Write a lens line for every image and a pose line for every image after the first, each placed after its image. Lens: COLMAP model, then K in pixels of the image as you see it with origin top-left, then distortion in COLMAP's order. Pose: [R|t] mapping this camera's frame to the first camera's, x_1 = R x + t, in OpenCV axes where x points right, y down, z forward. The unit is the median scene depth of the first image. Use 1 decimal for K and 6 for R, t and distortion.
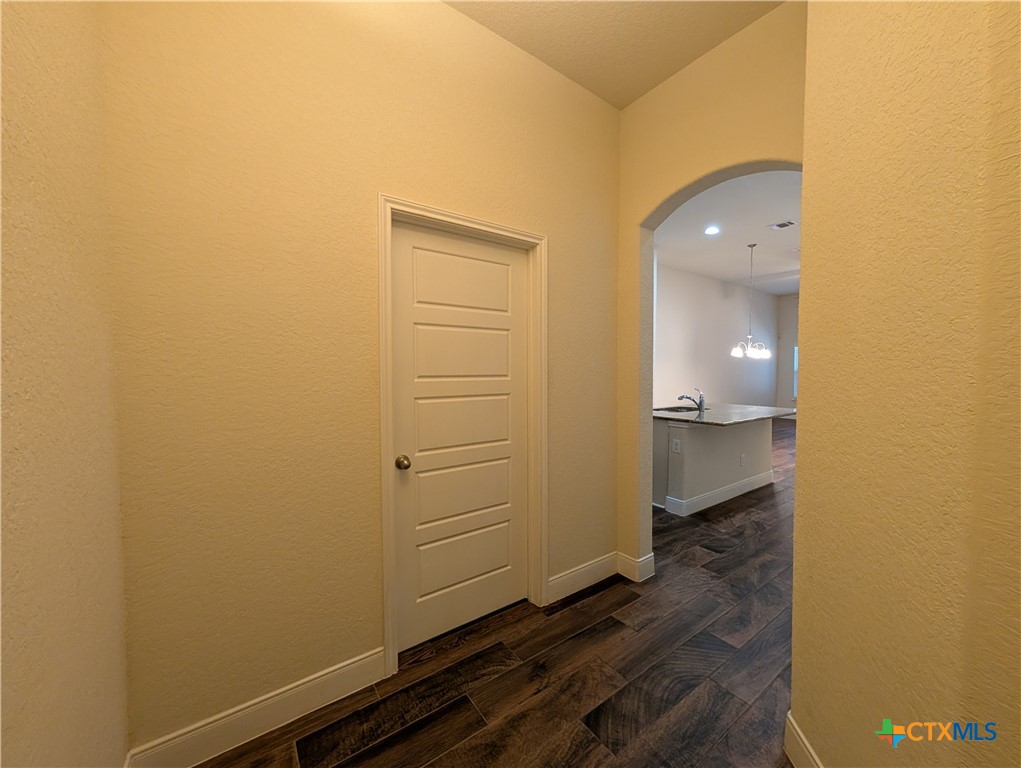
lens RADIAL K [[392.9, 0, 513.9], [0, 392.9, 381.8], [0, 0, 1]] dist [0.000394, 0.000355]
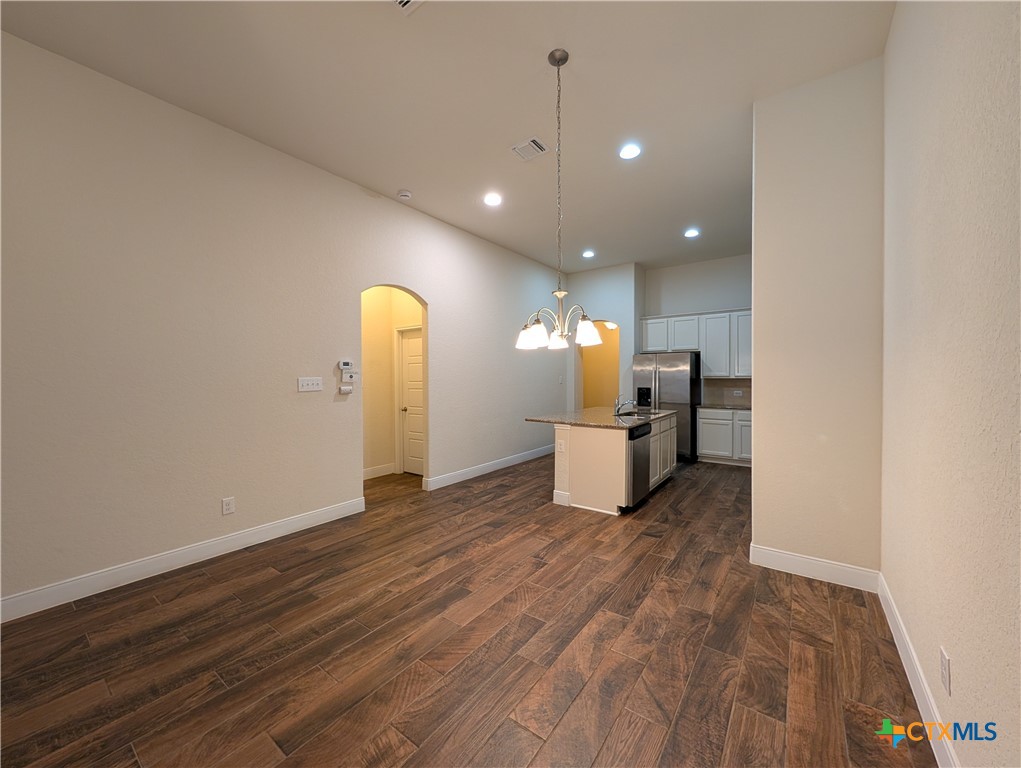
lens RADIAL K [[392.9, 0, 511.8], [0, 392.9, 381.0], [0, 0, 1]] dist [0.000394, 0.000355]
pose [[-0.952260, 0.007239, -0.305203, 1.249170], [-0.006129, 0.999064, 0.042821, -0.076735], [0.305228, 0.042647, -0.951324, 2.217420]]
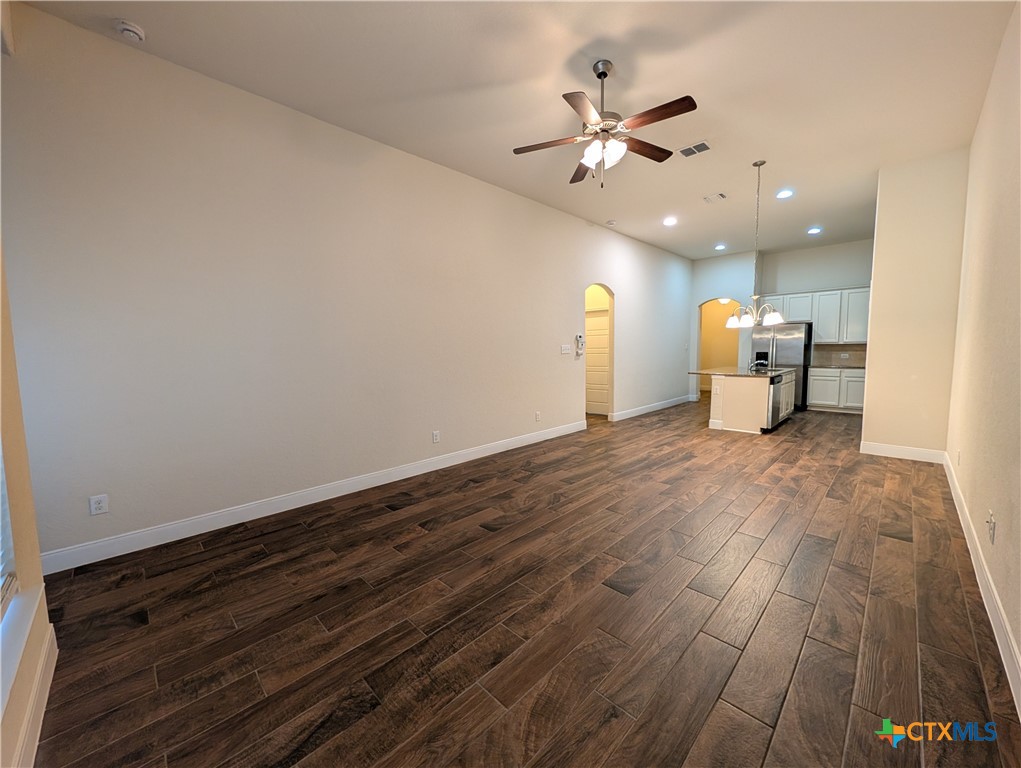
lens RADIAL K [[392.9, 0, 512.0], [0, 392.9, 380.2], [0, 0, 1]] dist [0.000394, 0.000355]
pose [[-0.987187, 0.026174, -0.157404, 1.872934], [0.007721, 0.993135, 0.116721, -0.086671], [0.159379, 0.114010, -0.980612, 2.680610]]
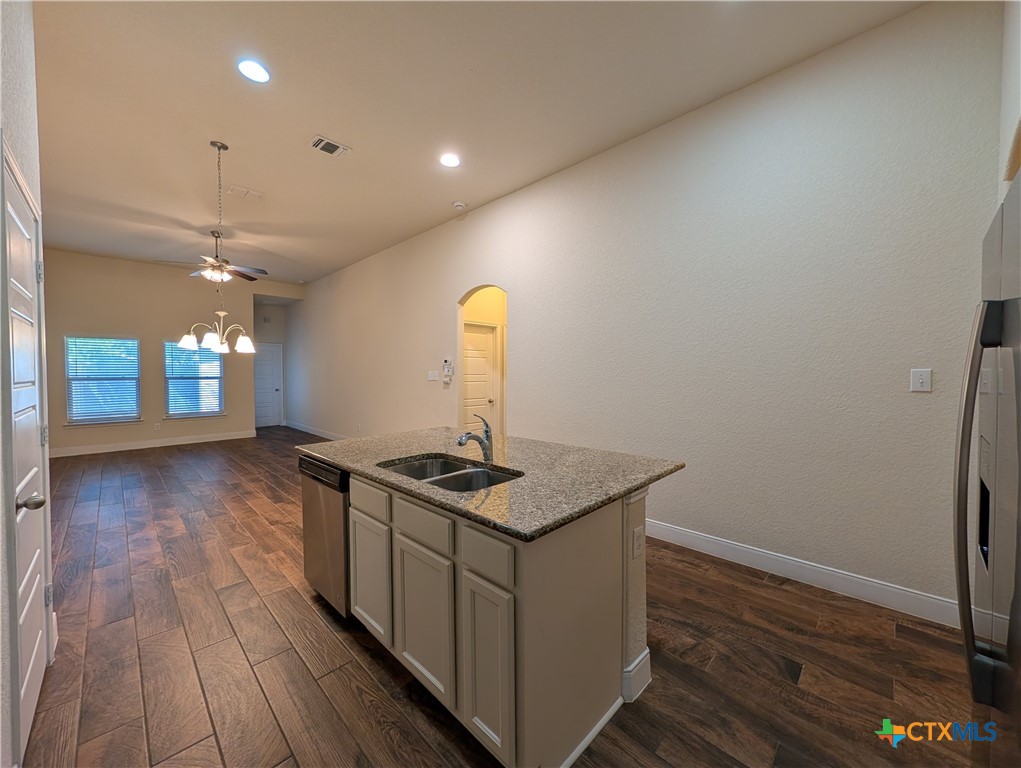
lens RADIAL K [[392.9, 0, 513.2], [0, 392.9, 381.3], [0, 0, 1]] dist [0.000394, 0.000355]
pose [[-0.169716, -0.023849, 0.985204, -0.006602], [0.036018, 0.998889, 0.030385, -0.039058], [-0.984835, 0.040642, -0.168668, 1.146567]]
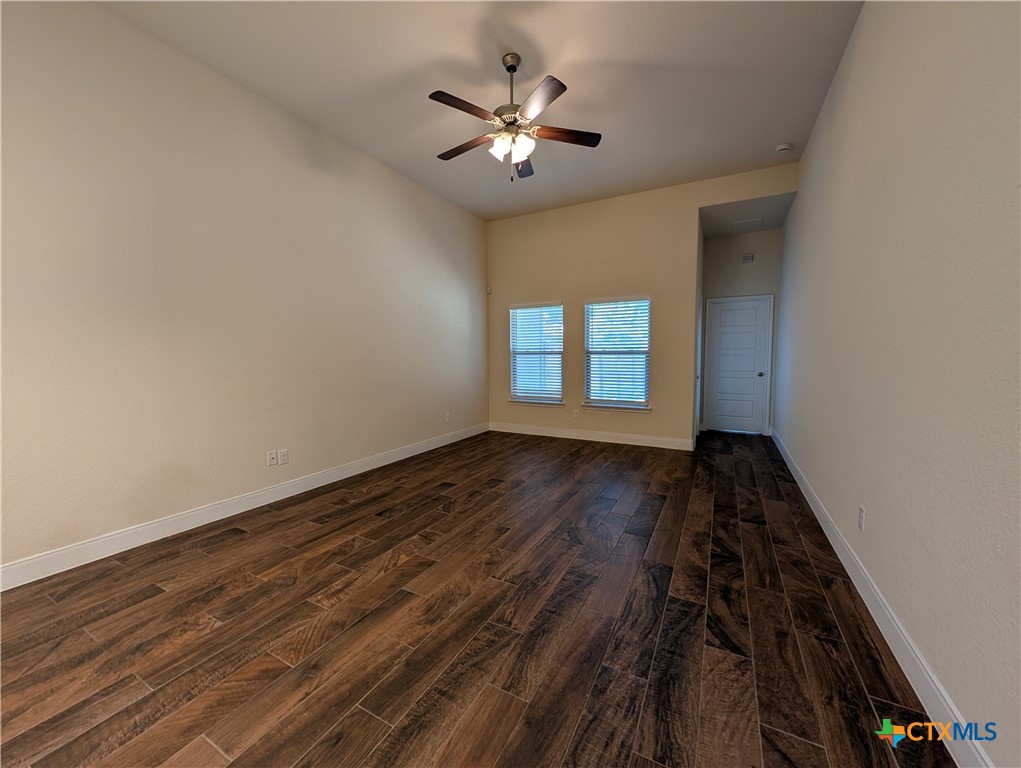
lens RADIAL K [[392.9, 0, 511.8], [0, 392.9, 381.5], [0, 0, 1]] dist [0.000394, 0.000355]
pose [[0.900187, -0.037567, 0.433880, 1.251558], [0.022137, 0.998932, 0.040563, -0.015319], [-0.434940, -0.026909, 0.900057, 1.282670]]
